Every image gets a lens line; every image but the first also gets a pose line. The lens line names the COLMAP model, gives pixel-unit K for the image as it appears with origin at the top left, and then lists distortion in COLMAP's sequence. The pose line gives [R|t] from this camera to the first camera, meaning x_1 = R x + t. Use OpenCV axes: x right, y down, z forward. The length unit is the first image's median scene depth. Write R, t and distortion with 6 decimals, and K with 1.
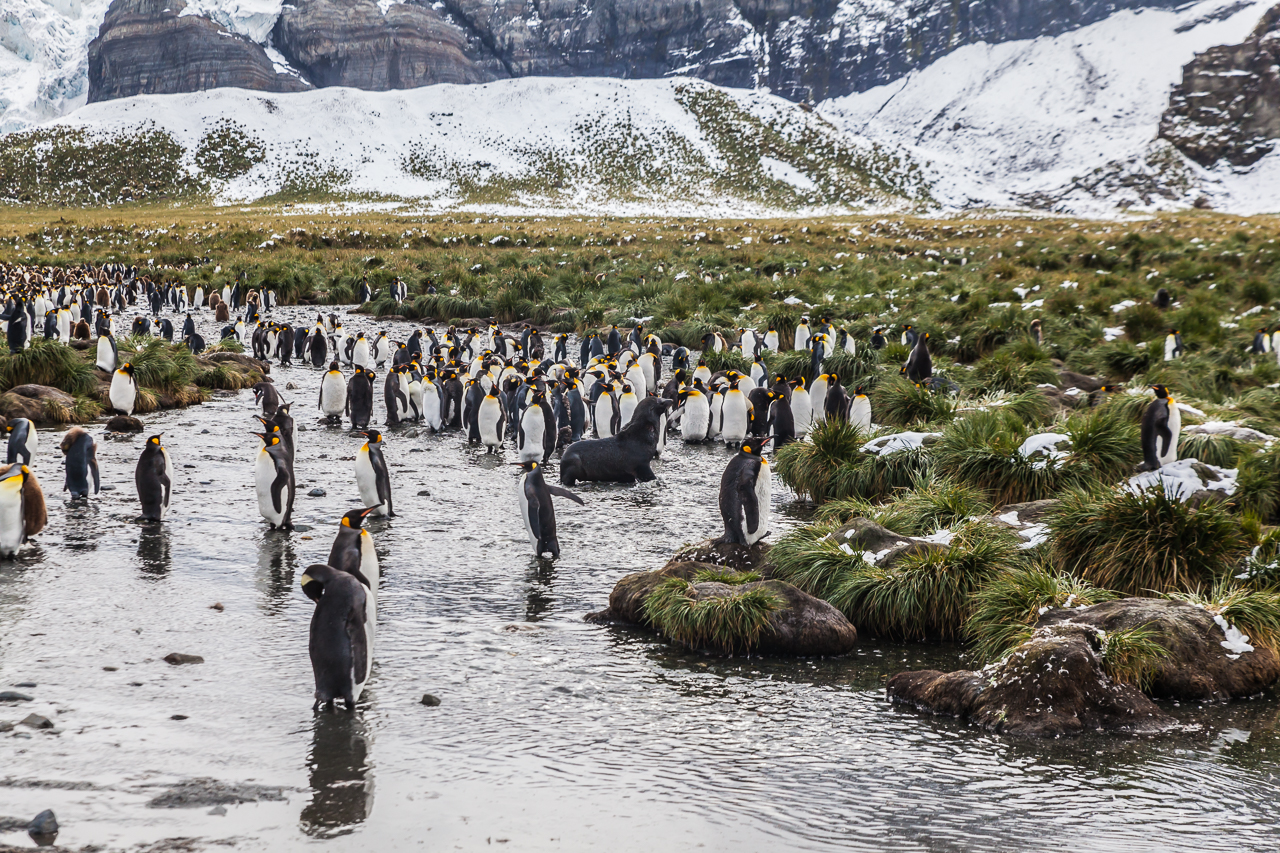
lens RADIAL K [[2468.2, 0, 638.2], [0, 2468.2, 391.5], [0, 0, 1]] dist [-0.079335, 0.330960]
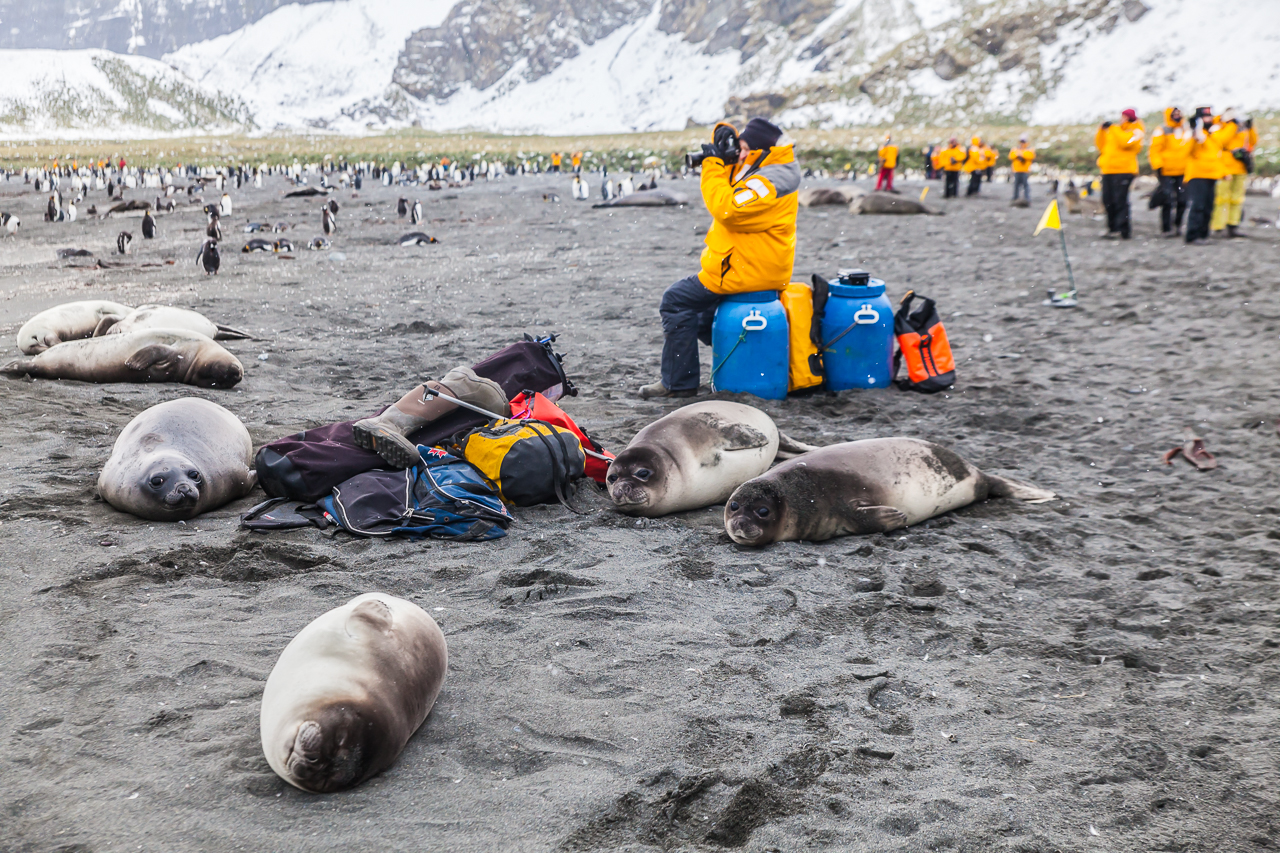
lens RADIAL K [[1900.8, 0, 640.0], [0, 1900.8, 426.5], [0, 0, 1]] dist [-0.044166, 0.056872]
pose [[0.953291, -0.060590, 0.295914, -0.024415], [0.034675, 0.995150, 0.092056, 0.017095], [-0.300057, -0.077495, 0.950768, -0.315561]]
